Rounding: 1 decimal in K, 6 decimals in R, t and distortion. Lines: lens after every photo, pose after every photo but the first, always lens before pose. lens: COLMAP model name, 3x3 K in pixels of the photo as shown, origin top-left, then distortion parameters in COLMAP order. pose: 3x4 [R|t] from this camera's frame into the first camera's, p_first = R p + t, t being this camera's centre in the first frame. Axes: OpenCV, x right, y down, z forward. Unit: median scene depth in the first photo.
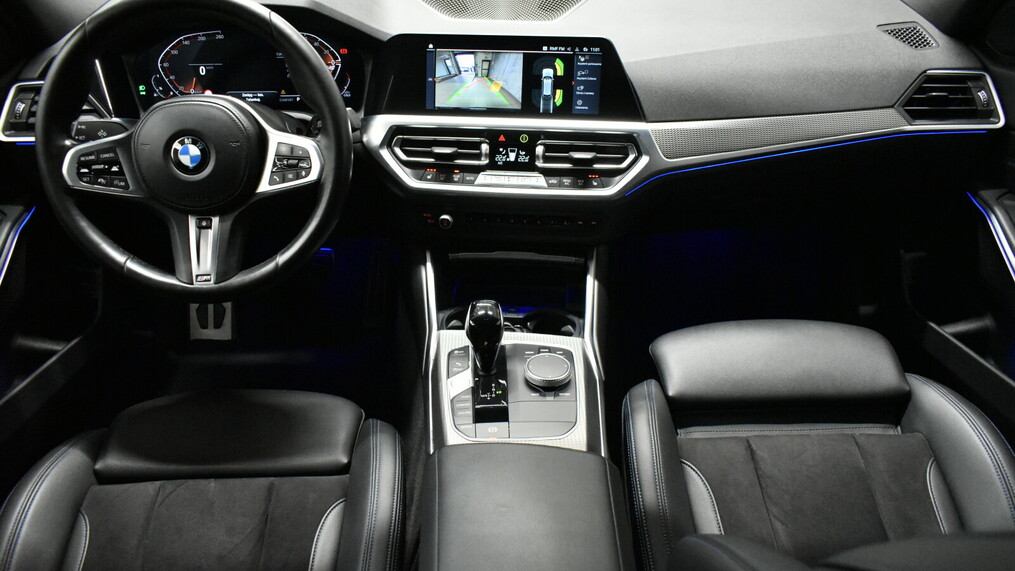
lens RADIAL K [[768.3, 0, 508.1], [0, 768.3, 287.5], [0, 0, 1]] dist [-0.026302, 0.009926]
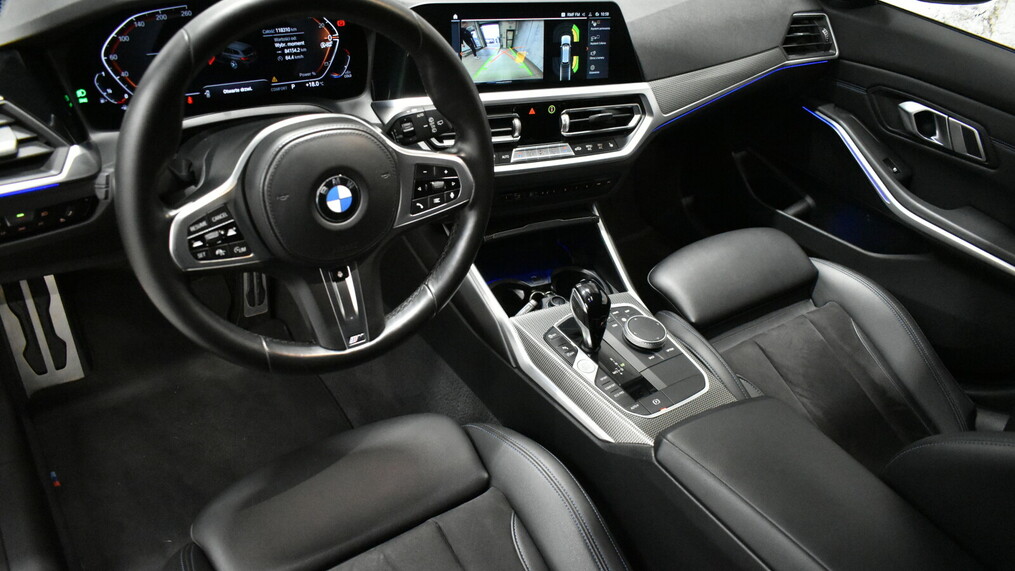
lens RADIAL K [[768.3, 0, 506.7], [0, 768.3, 285.1], [0, 0, 1]] dist [-0.026302, 0.009926]
pose [[0.822976, -0.233686, 0.517785, -0.587306], [0.142023, 0.967165, 0.210766, -0.190863], [-0.550036, -0.099918, 0.829142, 0.191094]]
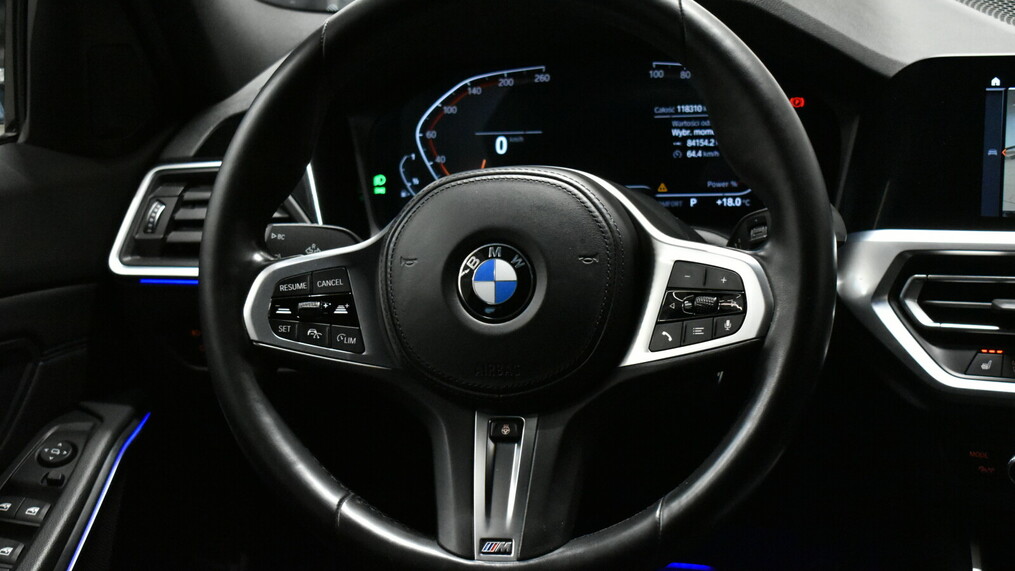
lens RADIAL K [[1798.8, 0, 508.0], [0, 1798.8, 282.7], [0, 0, 1]] dist [-0.032284, 0.000000]
pose [[0.957747, 0.005261, -0.287563, -0.071132], [-0.082075, 0.963258, -0.255732, 0.094706], [0.275652, 0.268528, 0.922989, -0.028026]]
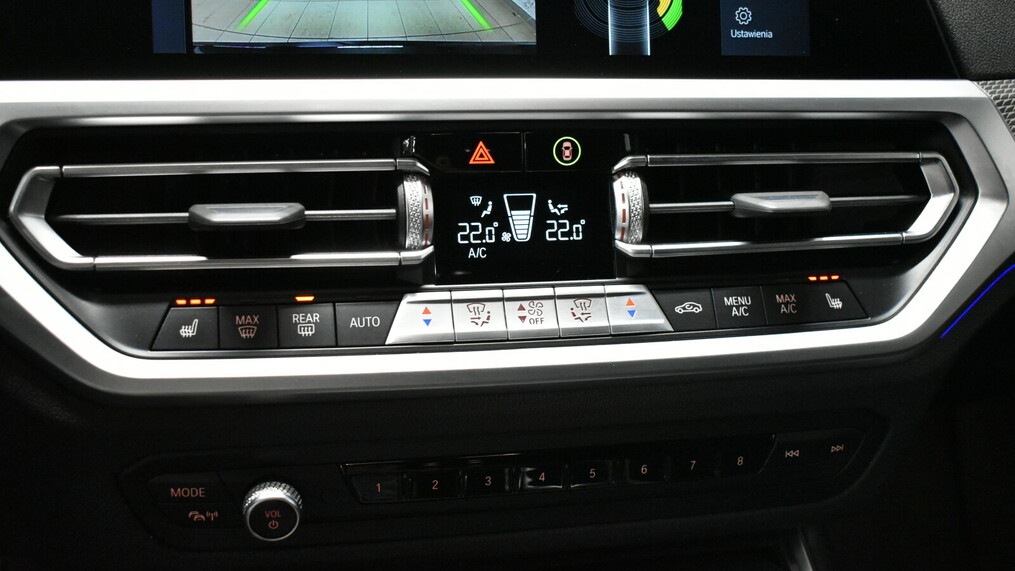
lens RADIAL K [[1238.6, 0, 510.6], [0, 1238.6, 288.4], [0, 0, 1]] dist [-0.024387, 0.000000]
pose [[0.946371, -0.071902, 0.314980, -0.129957], [0.123801, 0.981212, -0.147977, -0.089936], [-0.298423, 0.179035, 0.937491, 0.623400]]
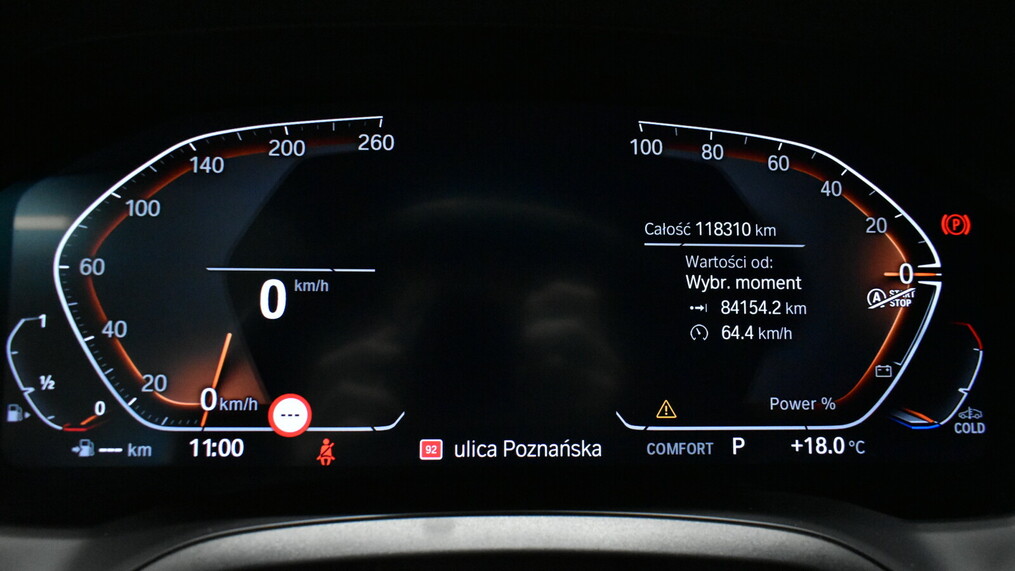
lens RADIAL K [[768.3, 0, 504.1], [0, 768.3, 290.3], [0, 0, 1]] dist [-0.026302, 0.009926]
pose [[0.999483, 0.015802, 0.028010, -0.360381], [-0.007078, 0.957690, -0.287715, -0.238883], [-0.031371, 0.287368, 0.957306, 0.840521]]
